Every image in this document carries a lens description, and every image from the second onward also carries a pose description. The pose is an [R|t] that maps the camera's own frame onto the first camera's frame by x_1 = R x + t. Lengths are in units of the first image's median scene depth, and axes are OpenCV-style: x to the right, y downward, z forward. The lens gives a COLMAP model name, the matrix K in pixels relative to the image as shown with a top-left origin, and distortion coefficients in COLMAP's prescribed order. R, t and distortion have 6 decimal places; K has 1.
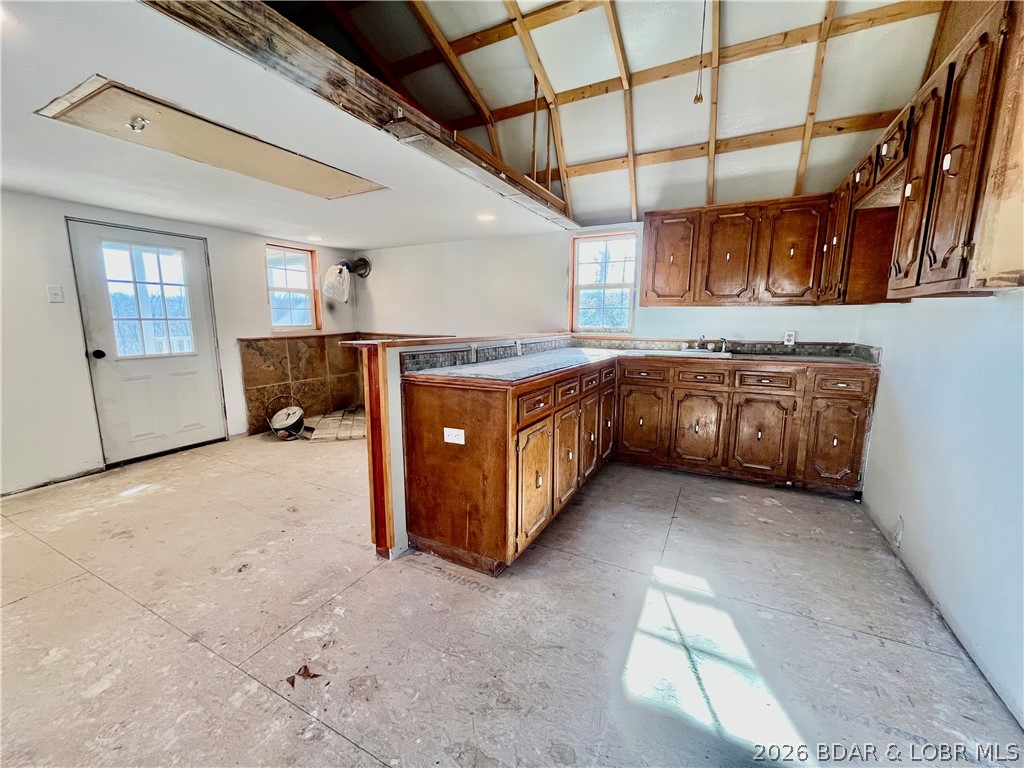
lens RADIAL K [[413.3, 0, 509.9], [0, 413.3, 383.9], [0, 0, 1]] dist [-0.001916, -0.000419]
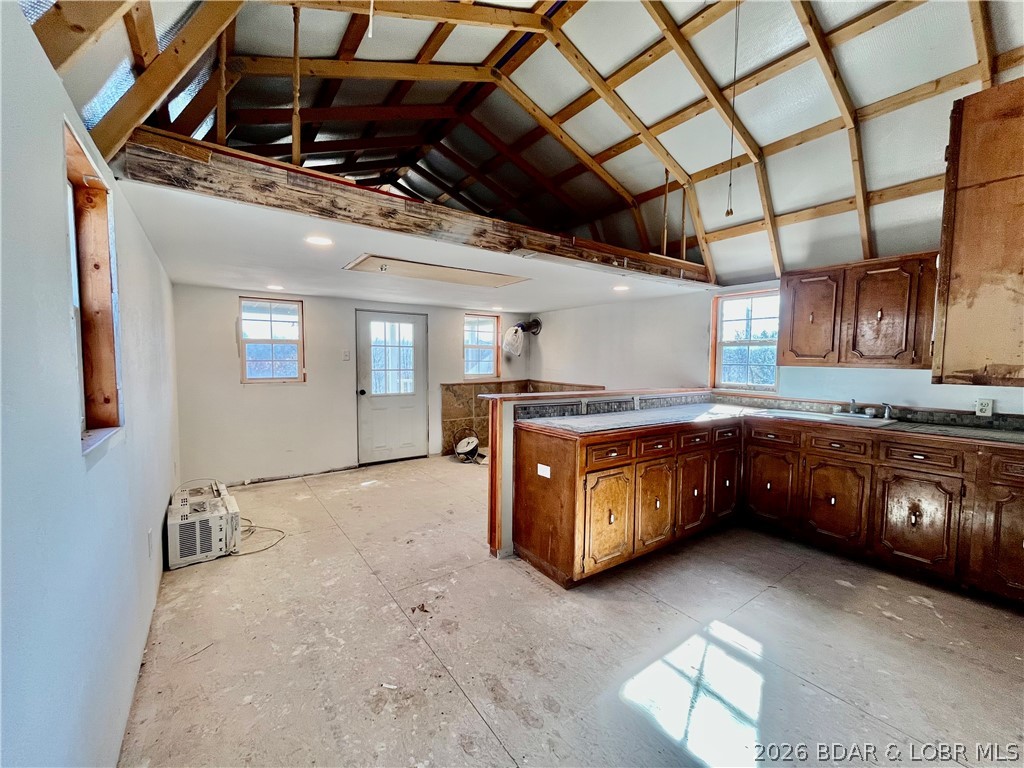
lens RADIAL K [[413.3, 0, 510.6], [0, 413.3, 383.7], [0, 0, 1]] dist [-0.001916, -0.000419]
pose [[0.891337, 0.031919, -0.452217, 0.243198], [-0.076038, 0.993913, -0.079721, -0.025181], [0.446920, 0.105444, 0.888338, -0.168078]]
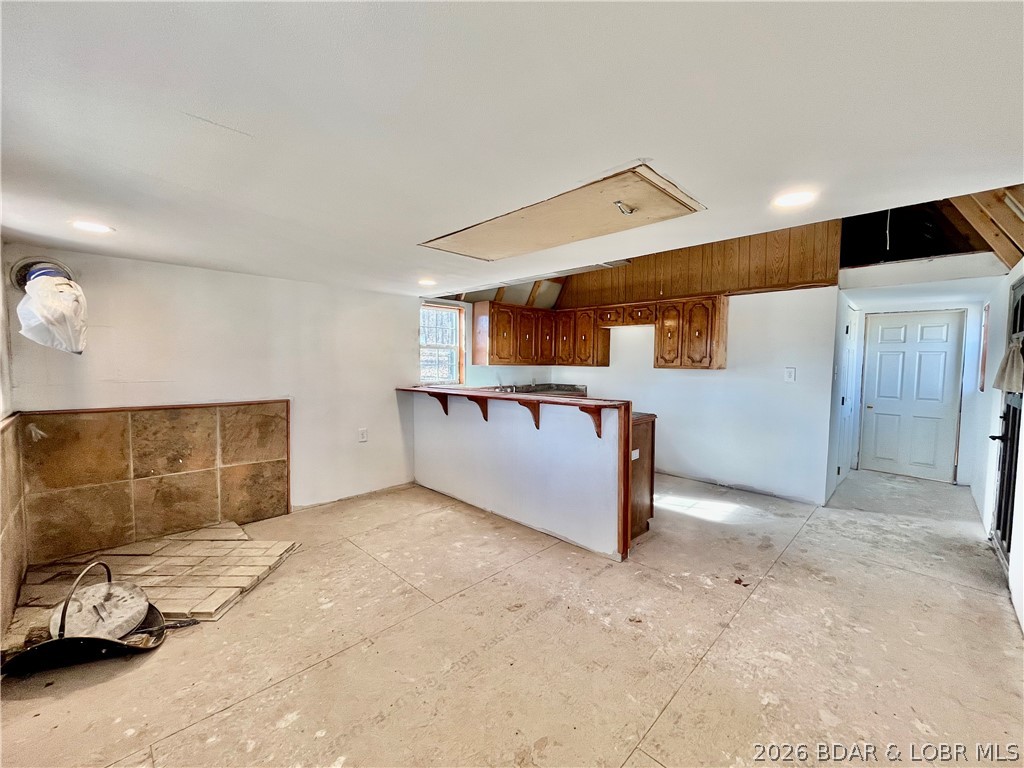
lens RADIAL K [[413.3, 0, 509.3], [0, 413.3, 385.4], [0, 0, 1]] dist [-0.001916, -0.000419]
pose [[0.306184, -0.056122, 0.950317, -1.222903], [0.140111, 0.990046, 0.013326, -0.157865], [-0.941605, 0.129069, 0.311000, 0.627512]]
